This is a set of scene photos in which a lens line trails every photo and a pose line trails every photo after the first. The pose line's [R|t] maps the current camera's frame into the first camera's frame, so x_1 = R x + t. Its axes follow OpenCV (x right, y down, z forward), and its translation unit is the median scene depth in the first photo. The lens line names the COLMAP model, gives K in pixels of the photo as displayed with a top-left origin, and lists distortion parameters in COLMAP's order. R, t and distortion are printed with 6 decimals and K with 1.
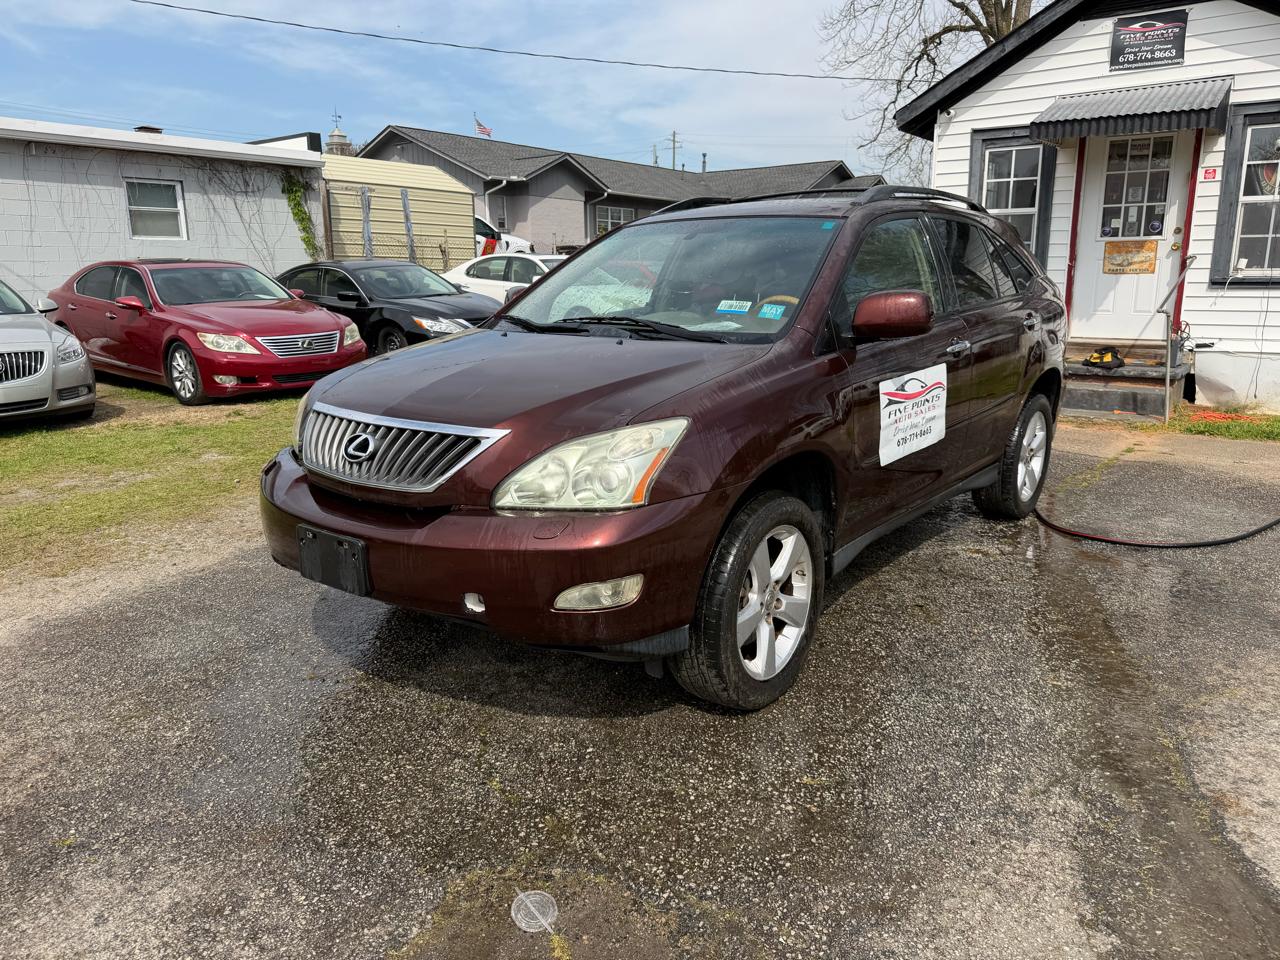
lens RADIAL K [[907.1, 0, 643.4], [0, 907.1, 478.4], [0, 0, 1]] dist [0.027300, -0.038620]
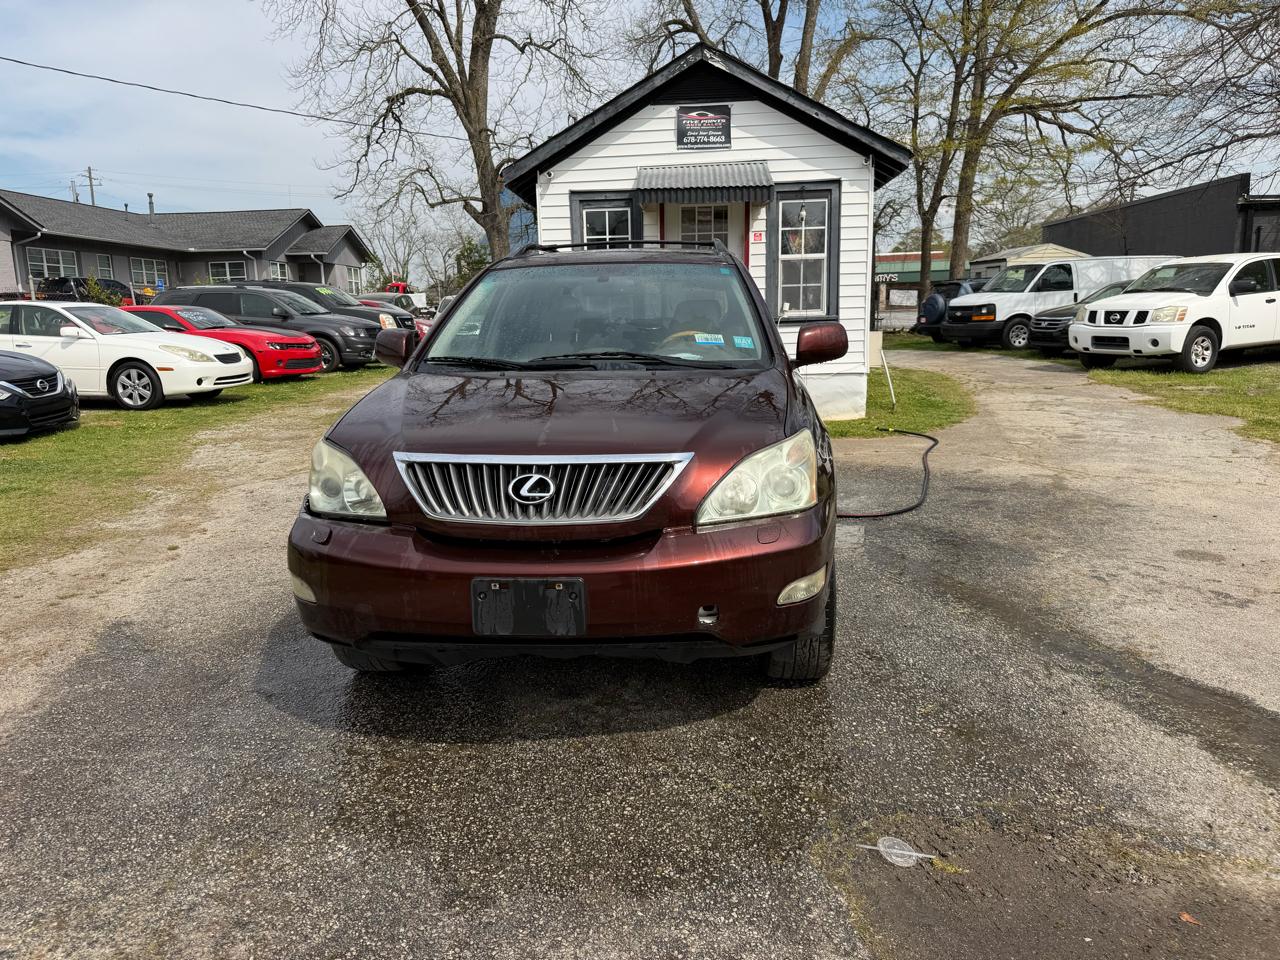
lens RADIAL K [[907.1, 0, 633.7], [0, 907.1, 484.3], [0, 0, 1]] dist [0.027300, -0.038620]
pose [[0.841168, -0.111314, 0.529194, -0.234451], [0.135437, 0.990762, -0.006877, -0.005462], [-0.523540, 0.077457, 0.848473, 0.039397]]
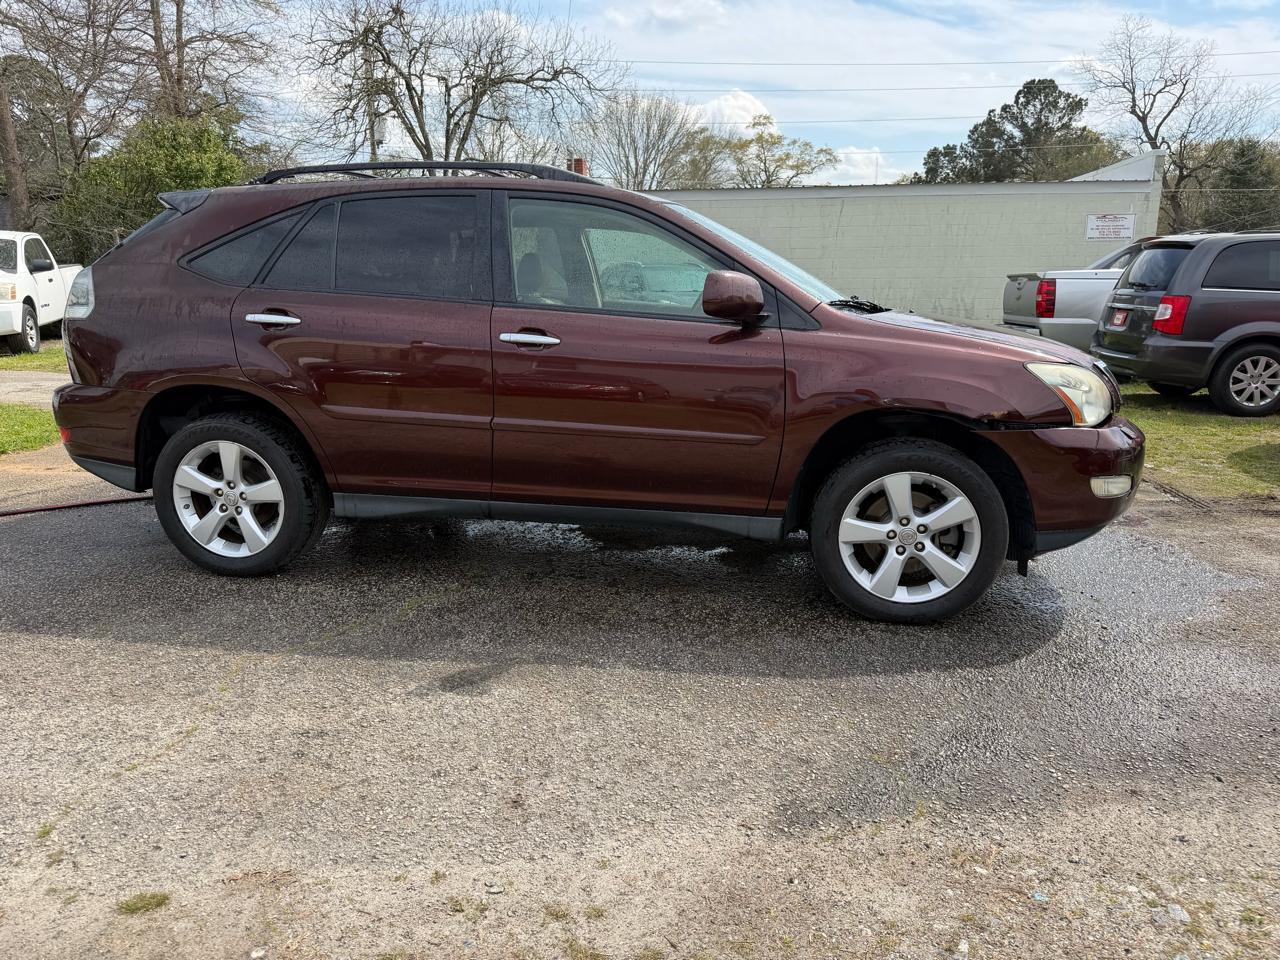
lens RADIAL K [[907.1, 0, 641.2], [0, 907.1, 479.3], [0, 0, 1]] dist [0.027300, -0.038620]
pose [[-0.482437, -0.176669, 0.857929, -0.405380], [0.196558, 0.932635, 0.302583, -0.152147], [-0.853592, 0.314611, -0.415212, 0.744220]]
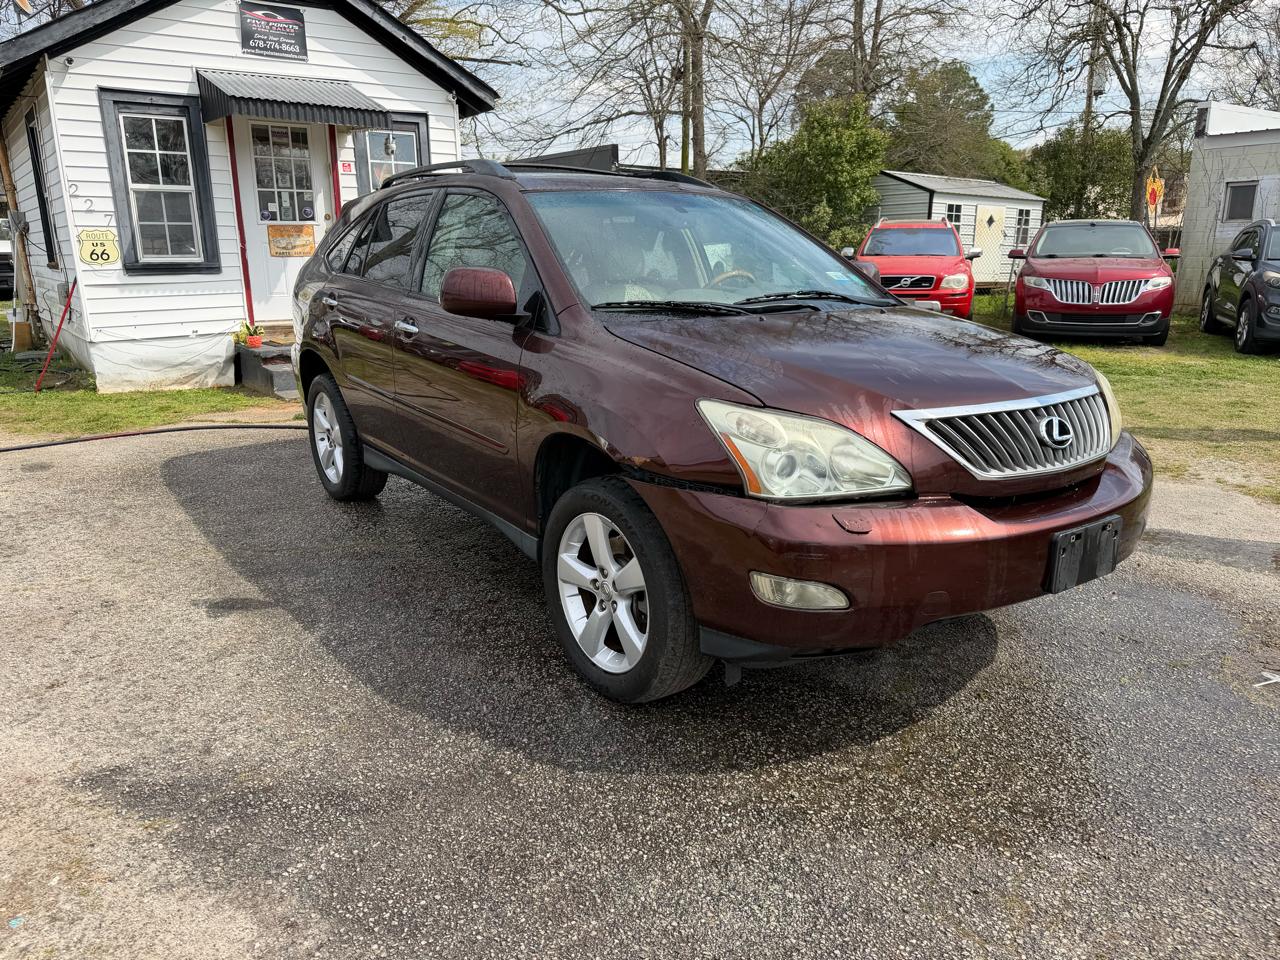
lens RADIAL K [[907.1, 0, 636.6], [0, 907.1, 483.5], [0, 0, 1]] dist [0.027300, -0.038620]
pose [[0.285198, -0.232055, 0.929953, -0.418463], [0.215303, 0.960963, 0.173764, -0.075872], [-0.933974, 0.150664, 0.324027, 0.354329]]
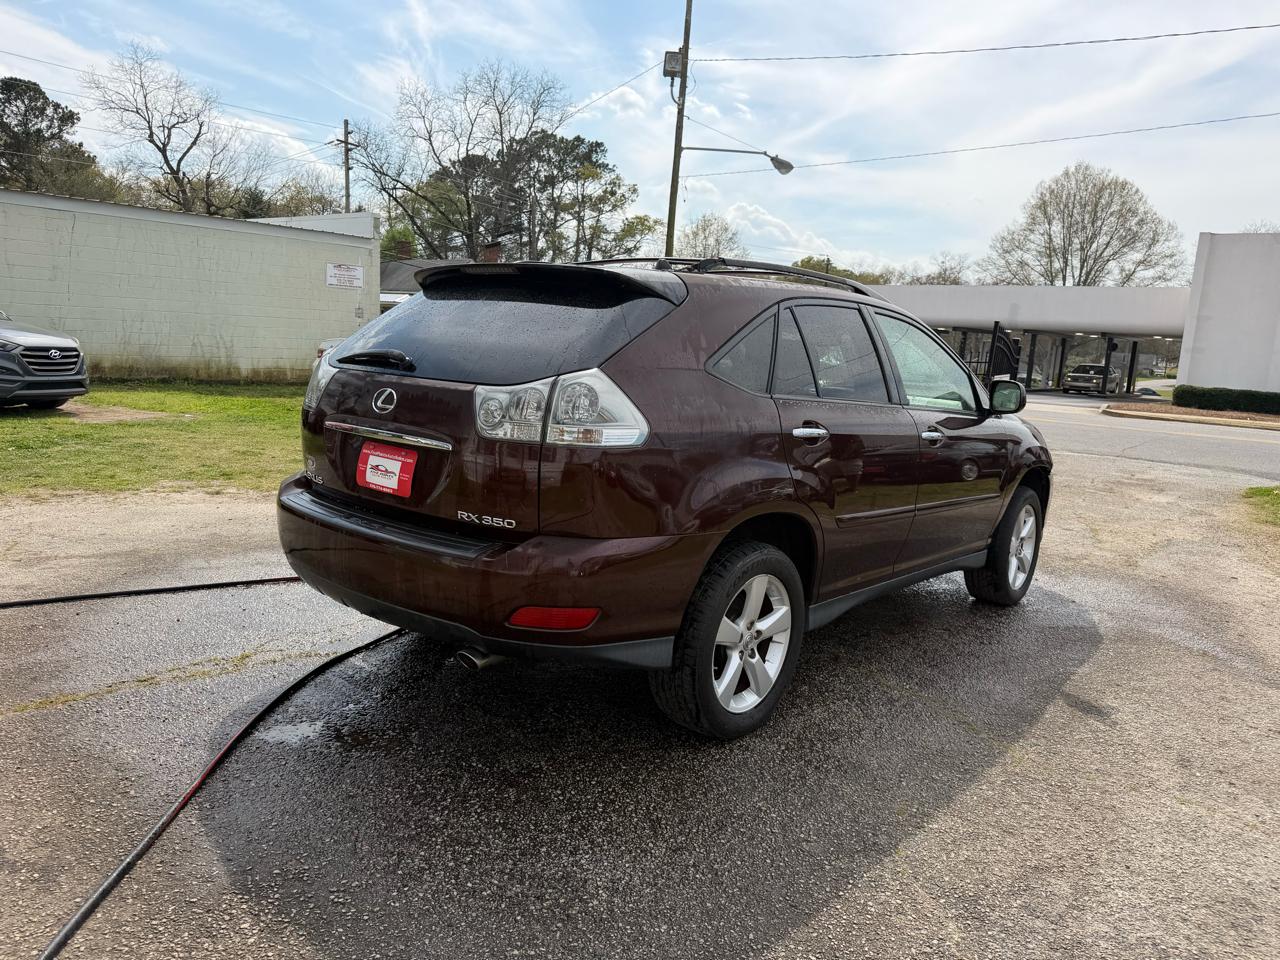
lens RADIAL K [[907.1, 0, 639.5], [0, 907.1, 487.9], [0, 0, 1]] dist [0.027300, -0.038620]
pose [[-0.997896, -0.055484, 0.033530, 0.130027], [-0.038748, 0.925128, 0.377673, -0.252131], [-0.051975, 0.375580, -0.925332, 1.073661]]
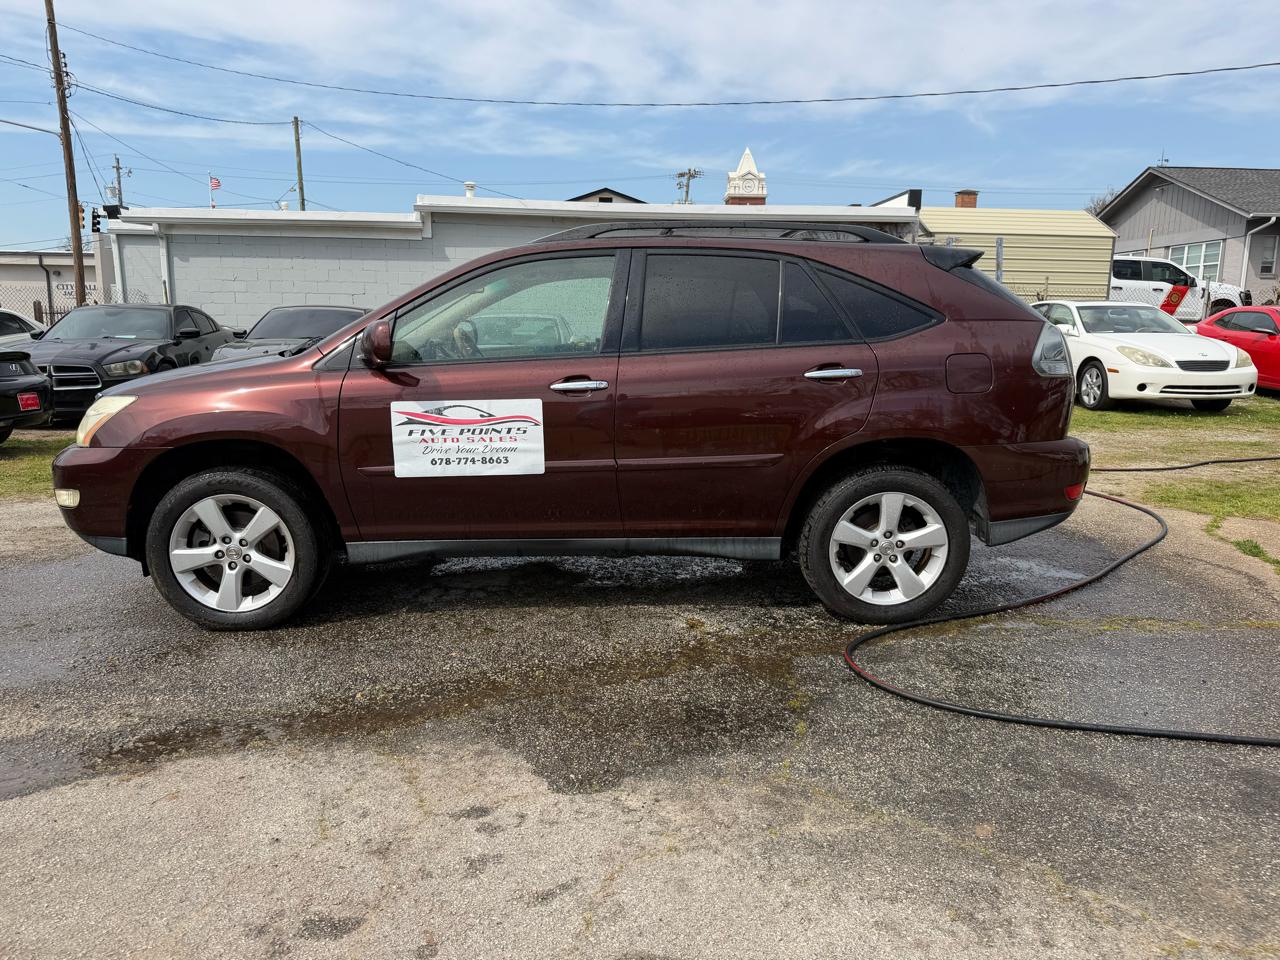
lens RADIAL K [[907.1, 0, 633.7], [0, 907.1, 477.7], [0, 0, 1]] dist [0.027300, -0.038620]
pose [[0.648344, 0.142367, -0.747918, 0.518174], [-0.183762, 0.982579, 0.027738, -0.039205], [0.738838, 0.119455, 0.663211, 0.190932]]
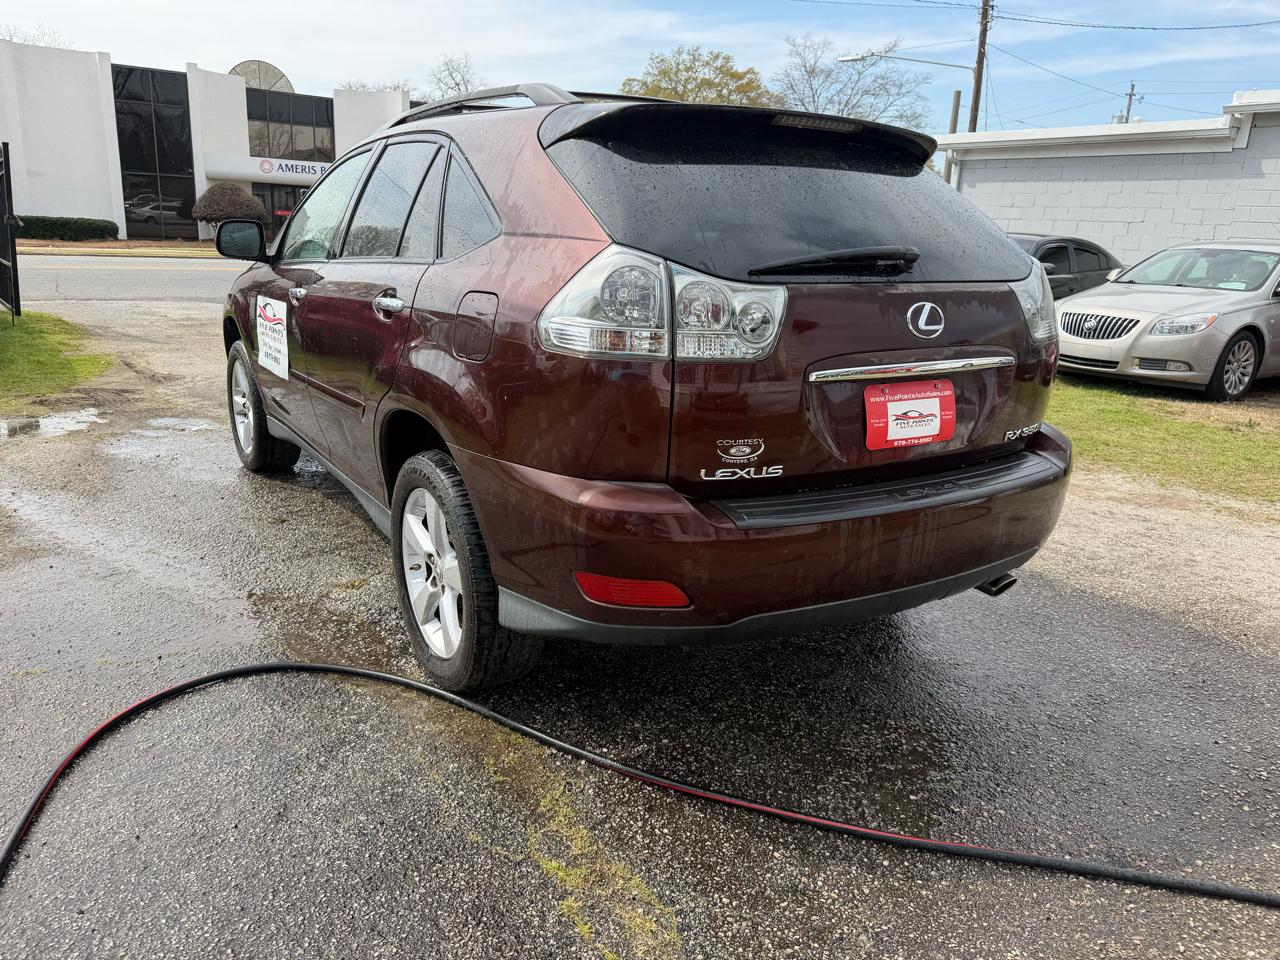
lens RADIAL K [[907.1, 0, 638.5], [0, 907.1, 477.6], [0, 0, 1]] dist [0.027300, -0.038620]
pose [[-0.316617, 0.245353, -0.916273, 0.518722], [-0.251554, 0.909663, 0.330507, -0.168350], [0.914590, 0.335136, -0.226296, 0.731465]]
